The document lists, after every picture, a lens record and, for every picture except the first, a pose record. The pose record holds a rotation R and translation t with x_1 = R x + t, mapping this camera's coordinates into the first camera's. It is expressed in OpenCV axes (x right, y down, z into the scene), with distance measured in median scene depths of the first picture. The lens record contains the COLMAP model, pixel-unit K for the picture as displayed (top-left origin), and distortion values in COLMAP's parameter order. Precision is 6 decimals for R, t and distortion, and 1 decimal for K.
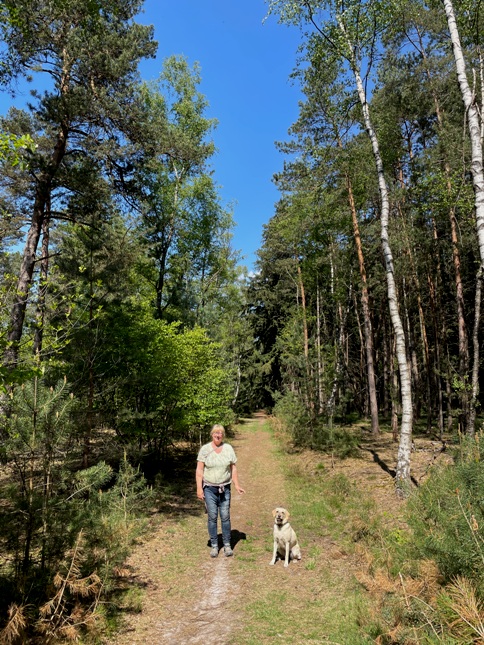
lens RADIAL K [[474.0, 0, 242.0], [0, 474.0, 322.5], [0, 0, 1]] dist [0.014473, -0.007622]
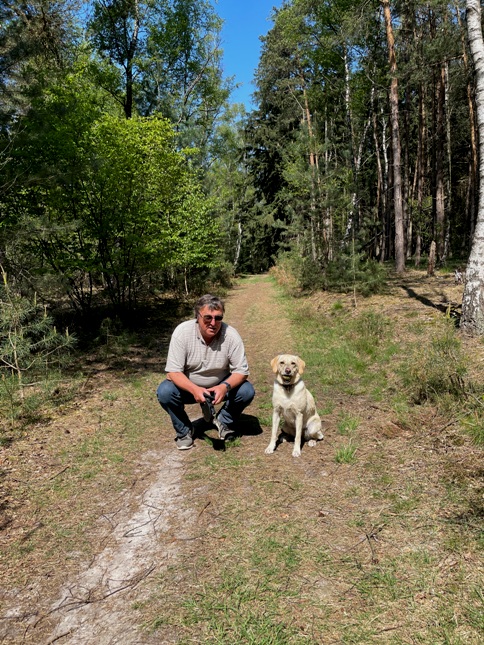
lens RADIAL K [[474.0, 0, 242.0], [0, 474.0, 322.5], [0, 0, 1]] dist [0.014473, -0.007622]
pose [[0.999117, -0.039234, -0.015017, 0.021903], [0.041867, 0.959397, 0.278934, 0.106546], [0.003464, -0.279317, 0.960193, 0.255960]]
